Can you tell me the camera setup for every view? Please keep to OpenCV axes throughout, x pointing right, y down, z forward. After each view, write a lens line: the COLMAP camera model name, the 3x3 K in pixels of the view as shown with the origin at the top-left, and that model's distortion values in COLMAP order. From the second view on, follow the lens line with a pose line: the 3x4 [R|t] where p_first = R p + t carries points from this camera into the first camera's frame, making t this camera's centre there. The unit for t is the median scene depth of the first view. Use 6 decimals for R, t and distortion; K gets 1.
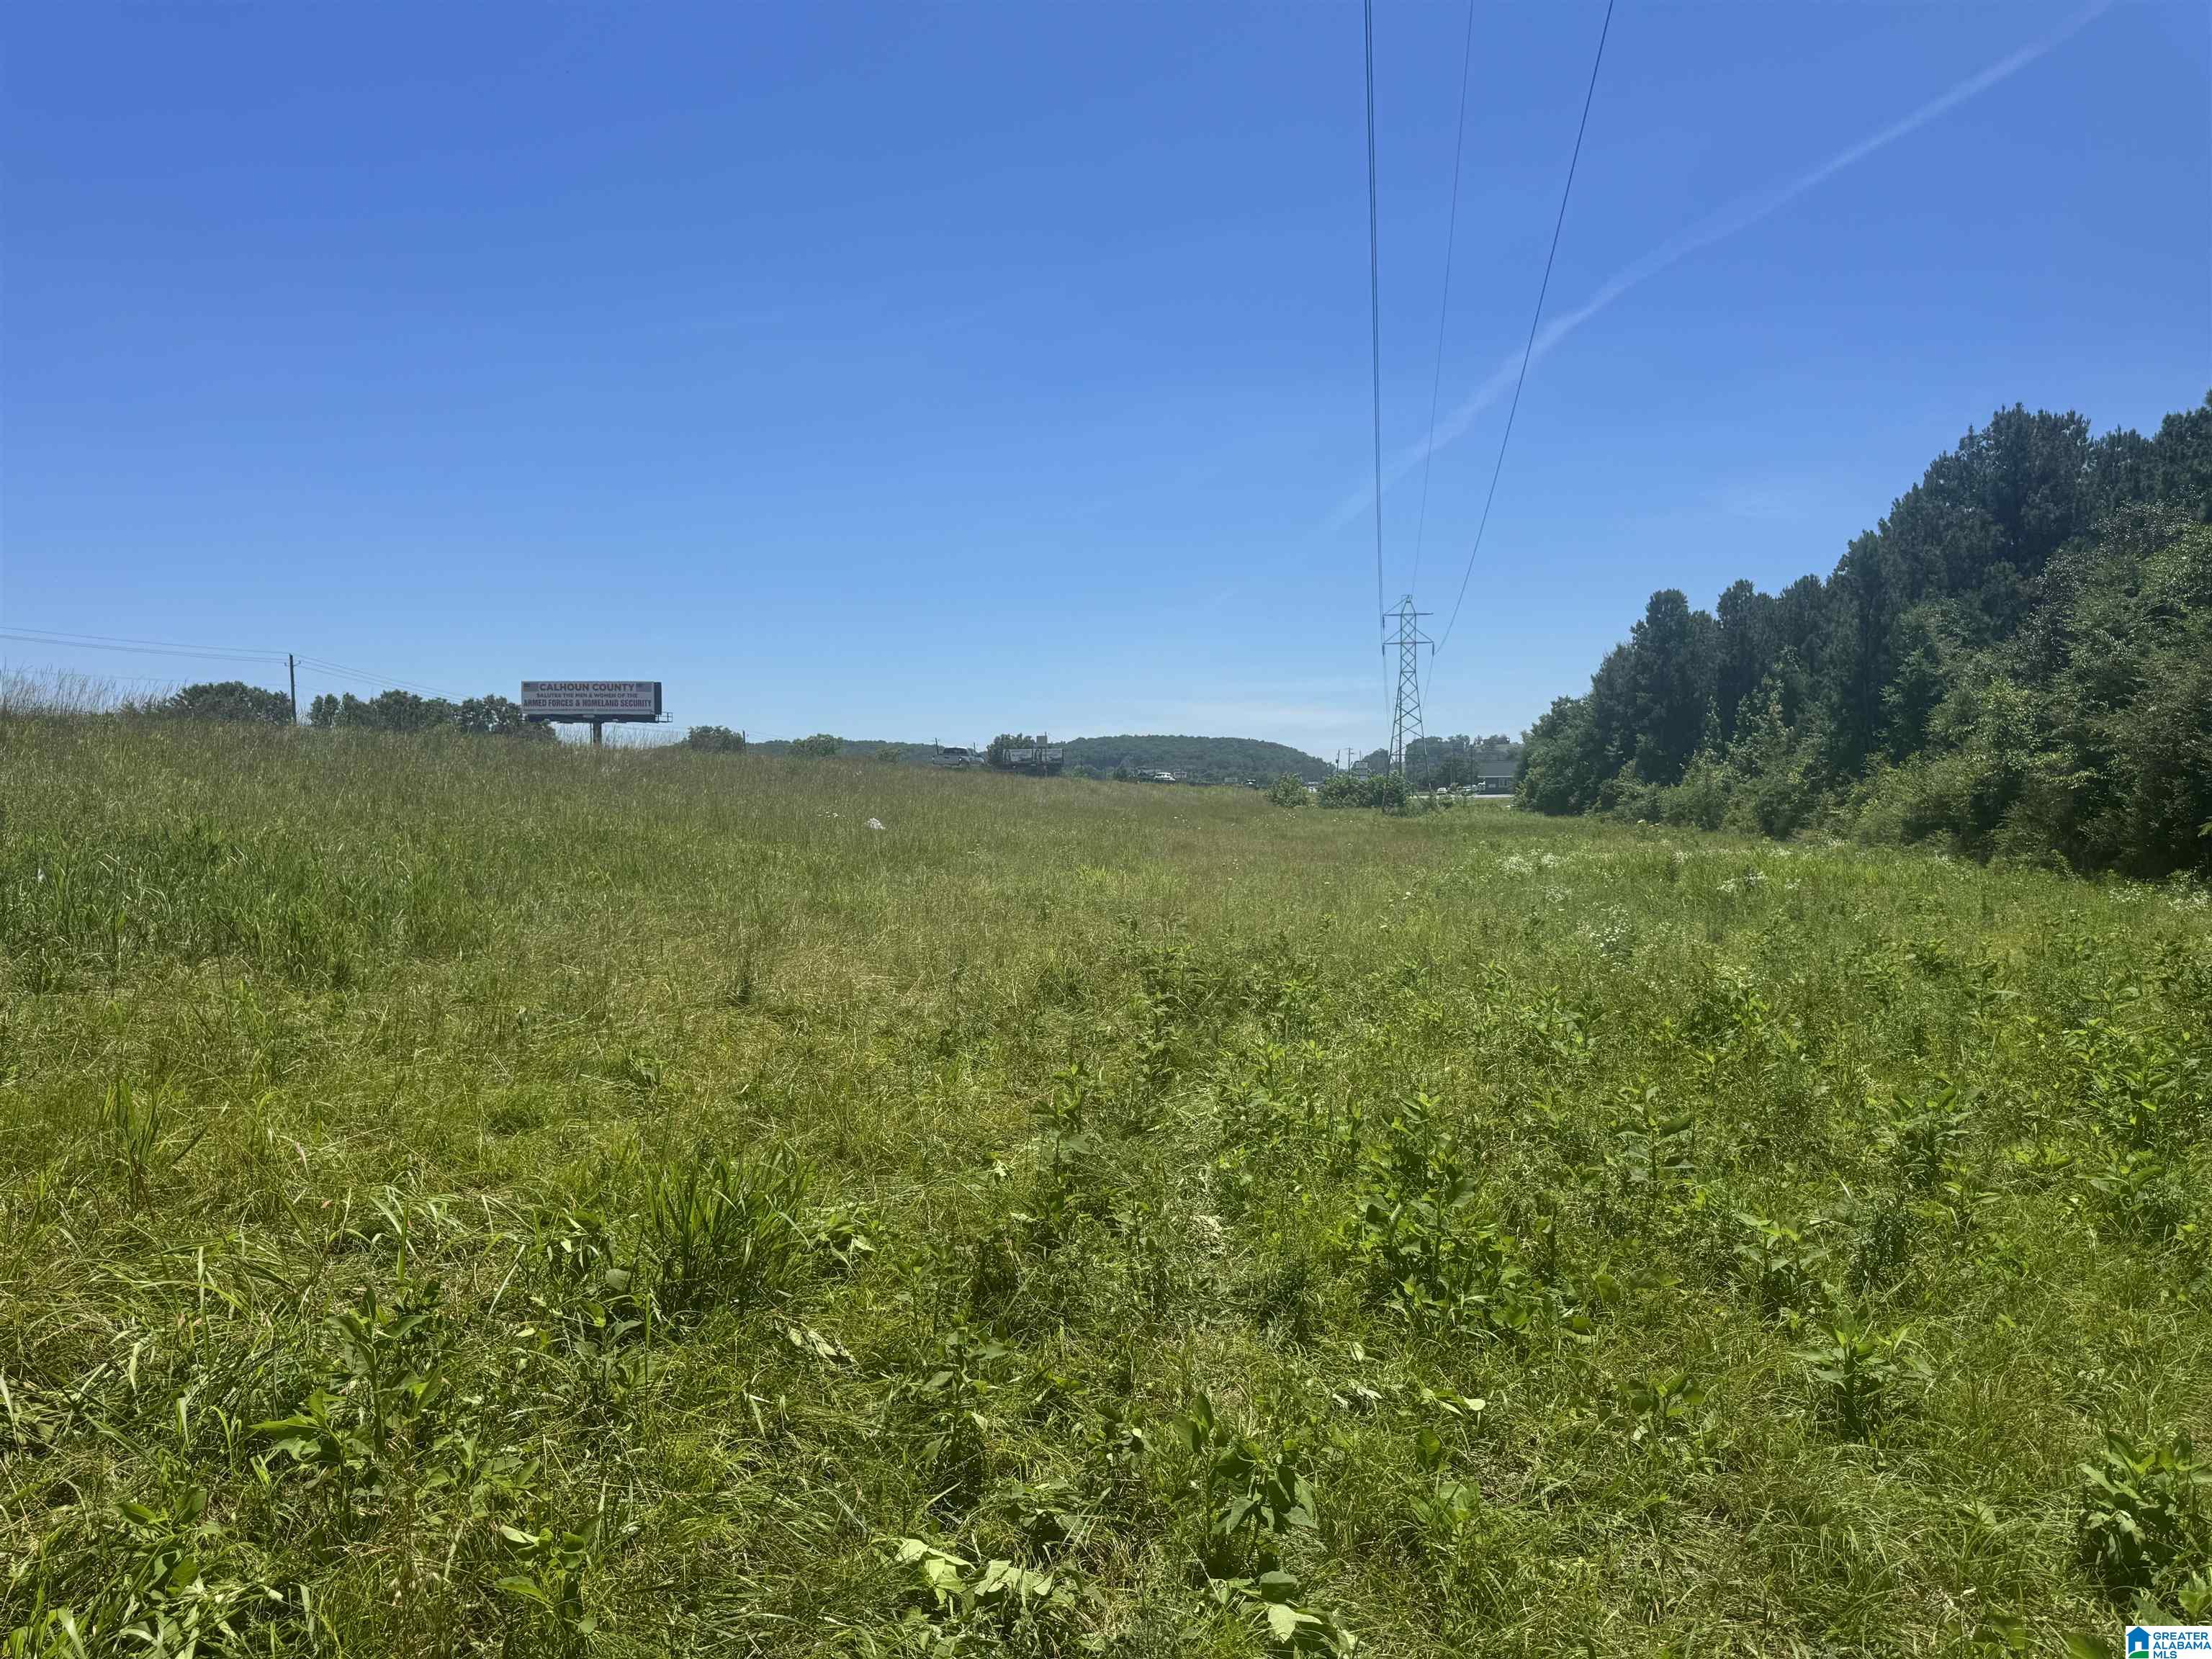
lens RADIAL K [[1541.6, 0, 1087.2], [0, 1541.6, 828.9], [0, 0, 1]] dist [0.086000, -0.134049]
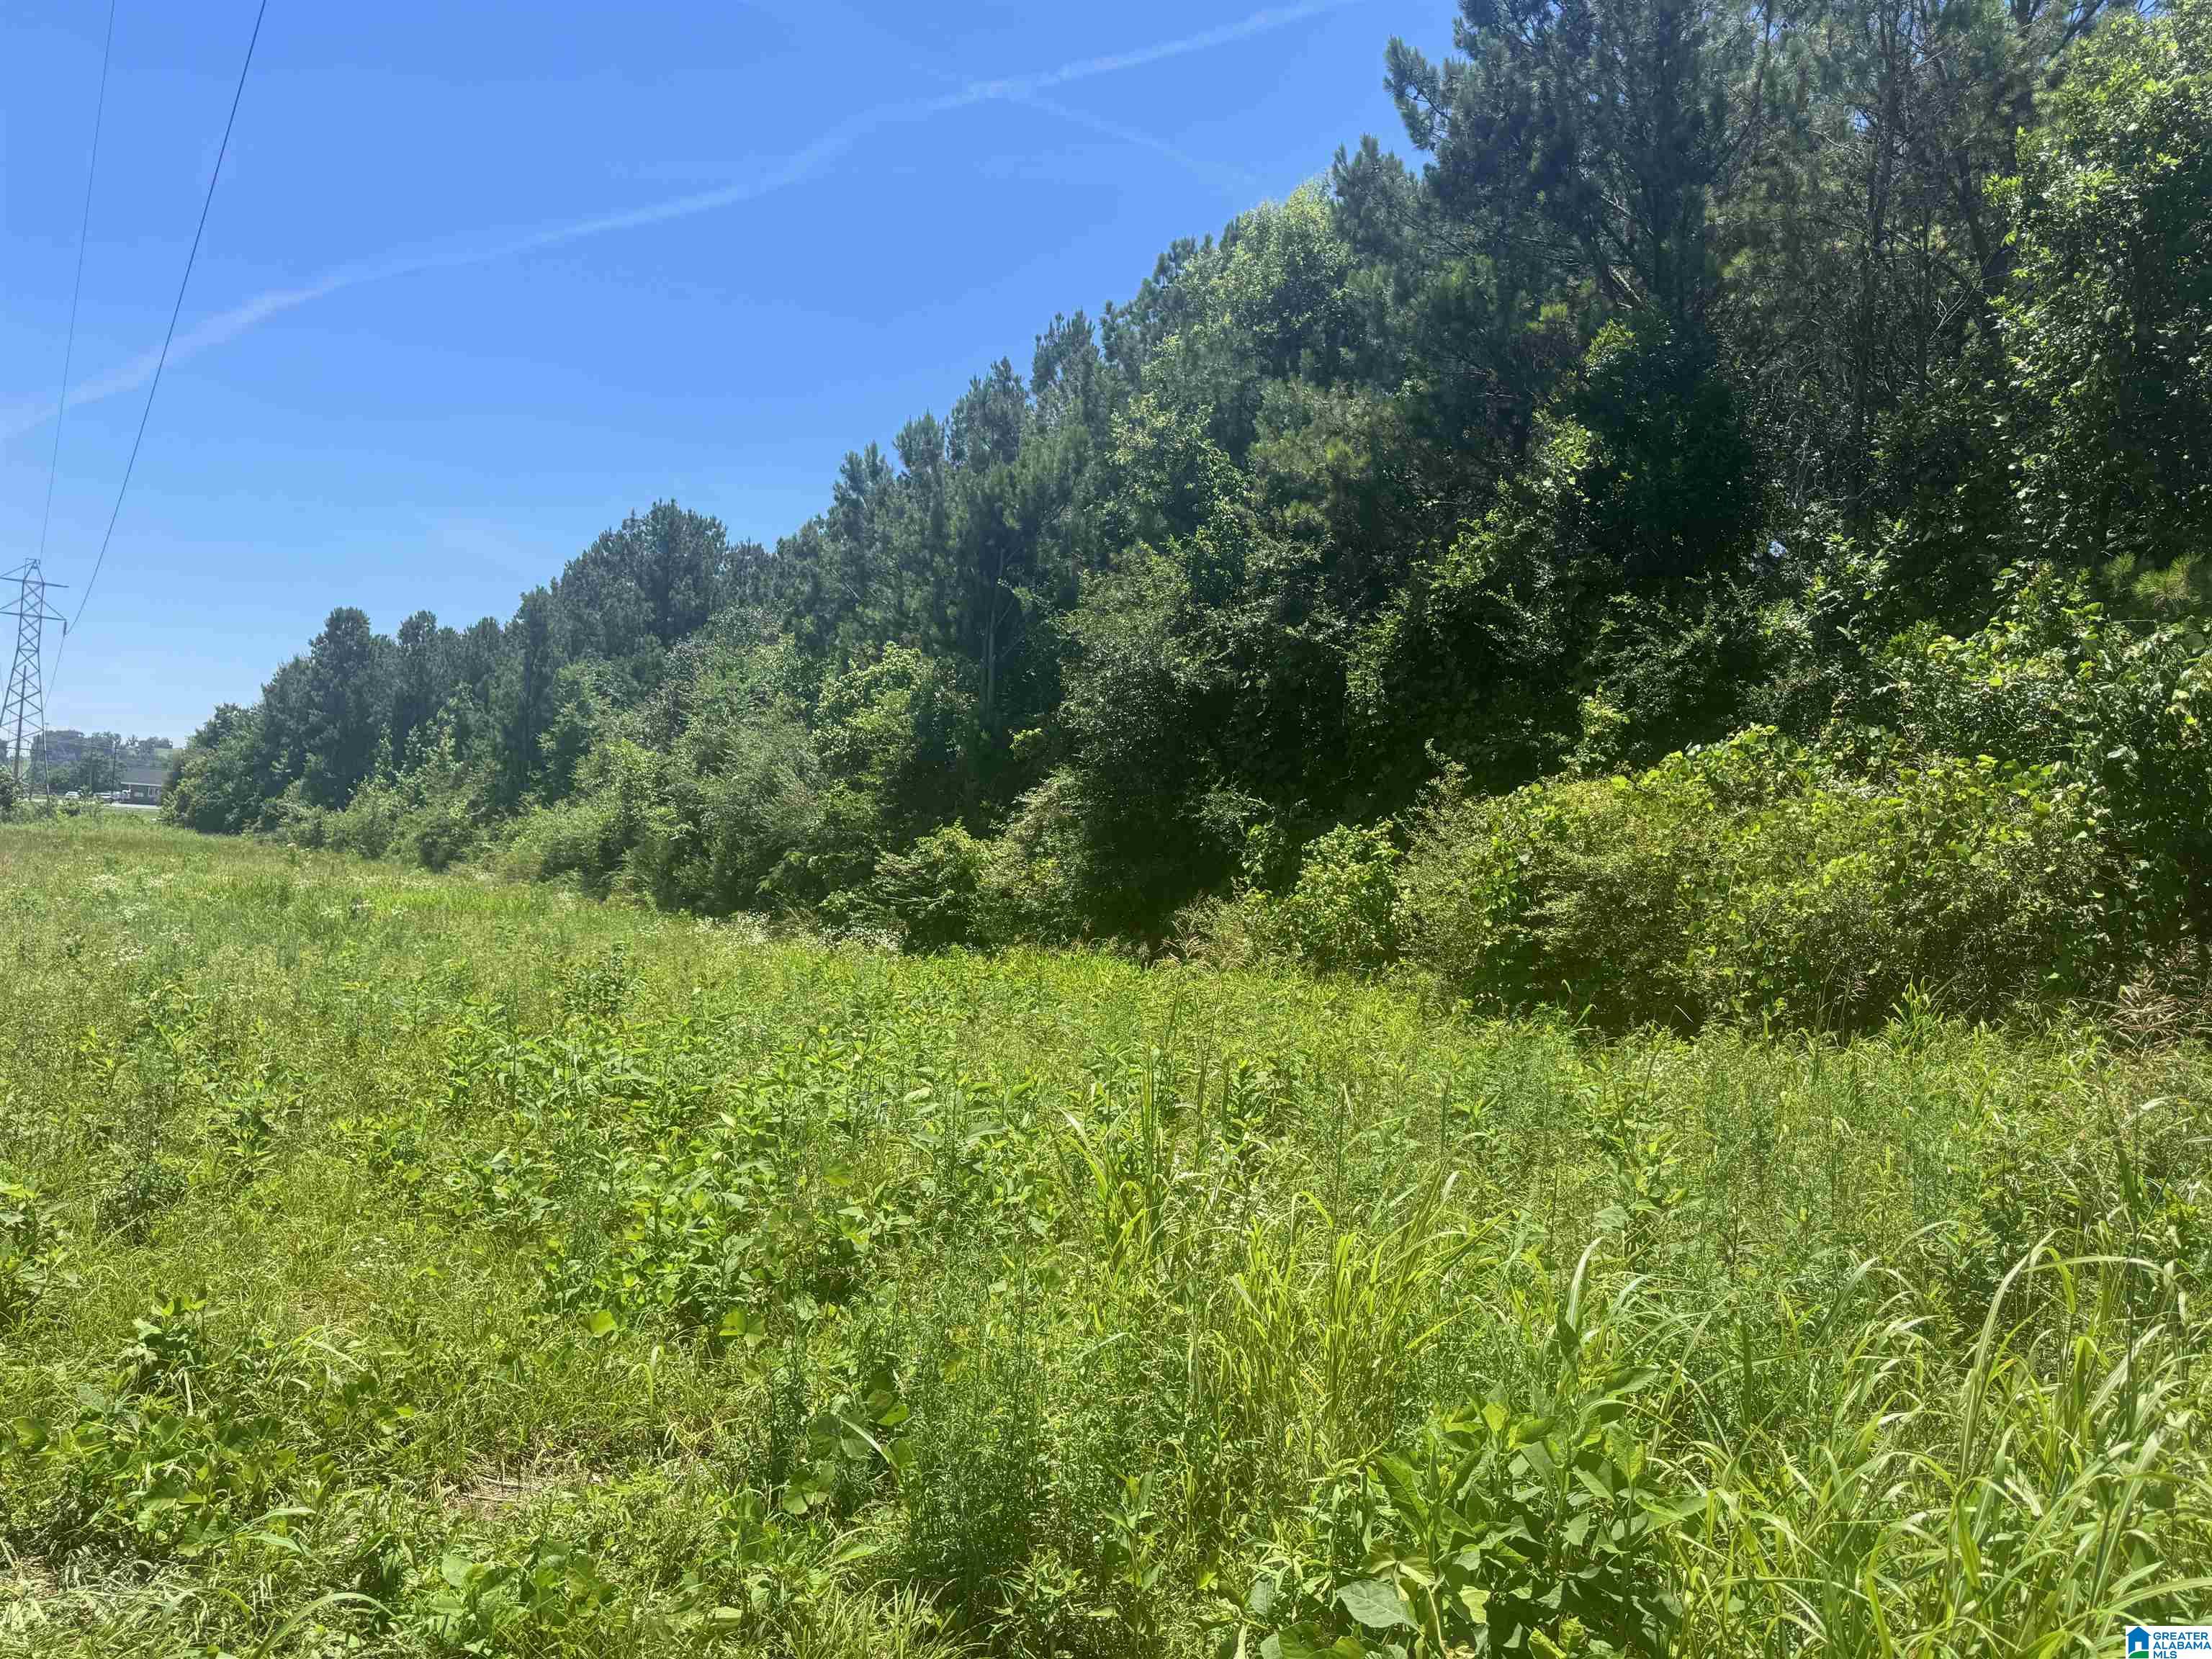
lens RADIAL K [[1546.7, 0, 1123.8], [0, 1546.7, 846.4], [0, 0, 1]] dist [0.054239, -0.080458]
pose [[0.682850, 0.061039, 0.728005, 0.007296], [-0.054214, 0.997990, -0.032824, -0.000136], [-0.728545, -0.017054, 0.684786, -0.018119]]
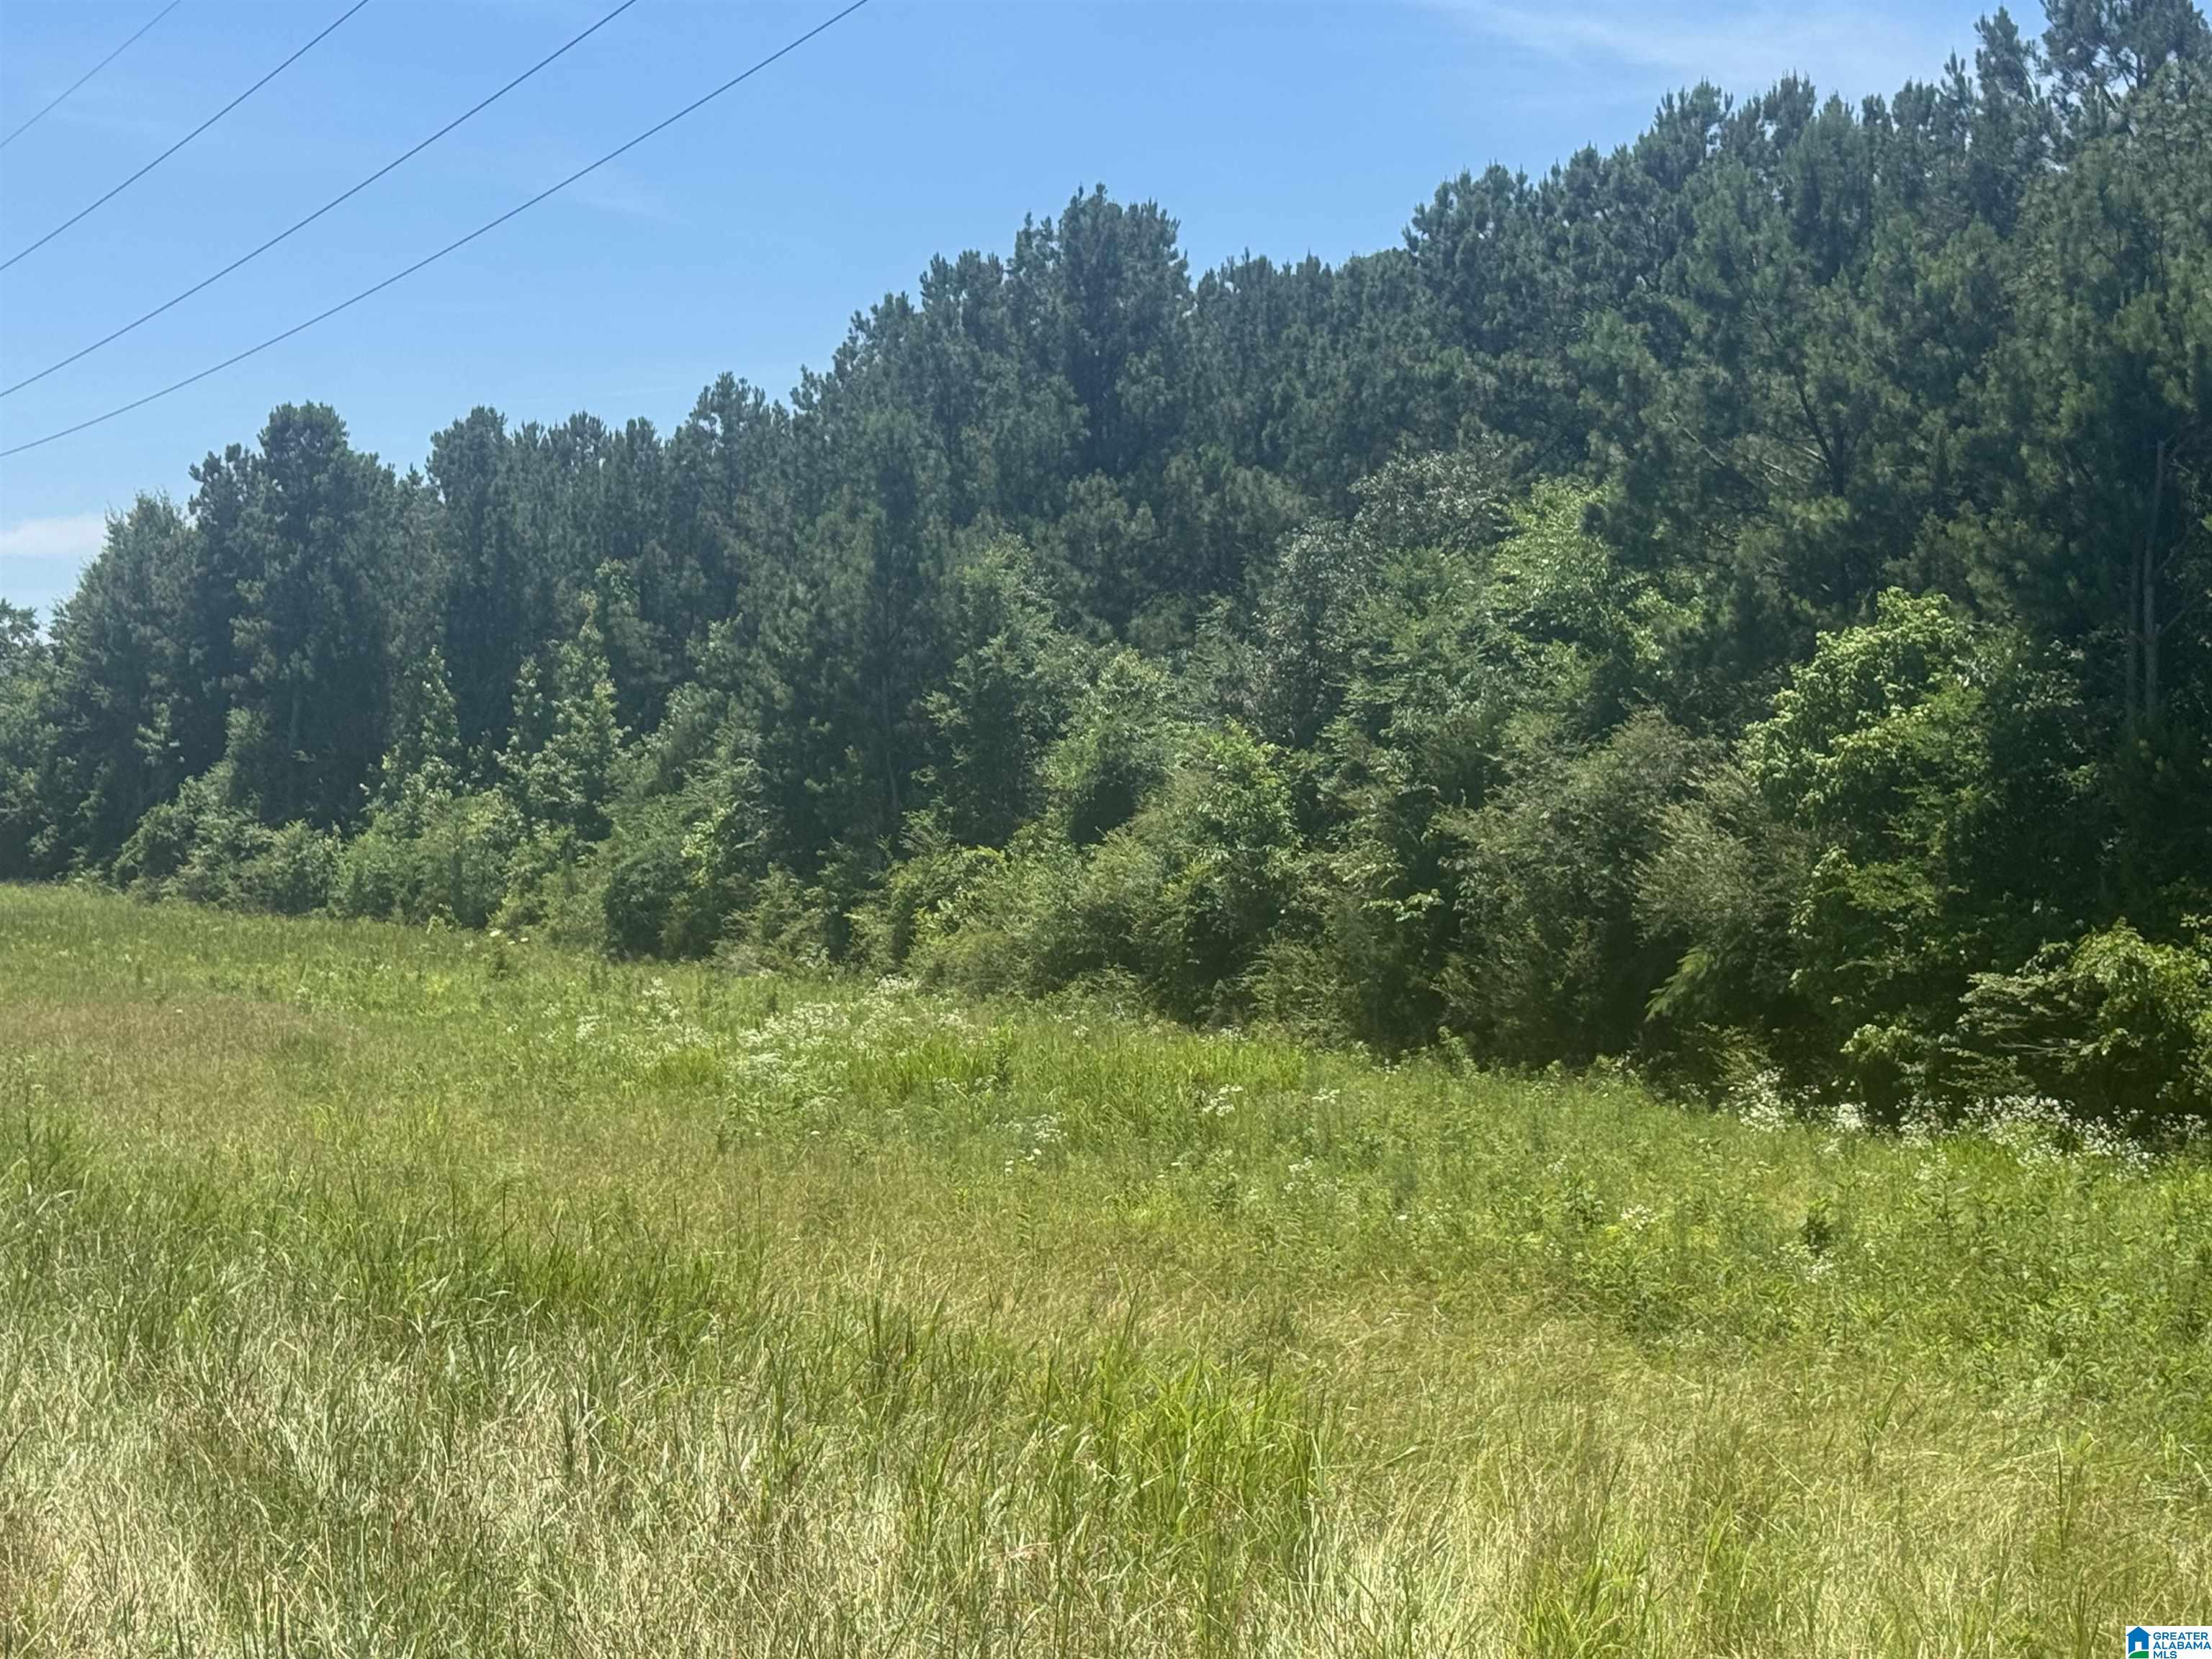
lens RADIAL K [[3890.2, 0, 1094.1], [0, 3890.2, 819.2], [0, 0, 1]] dist [0.143761, 0.071794]
pose [[0.796738, 0.012198, 0.604202, -0.200477], [-0.004575, 0.999889, -0.014154, -0.020028], [-0.604308, 0.008513, 0.796705, -0.093749]]
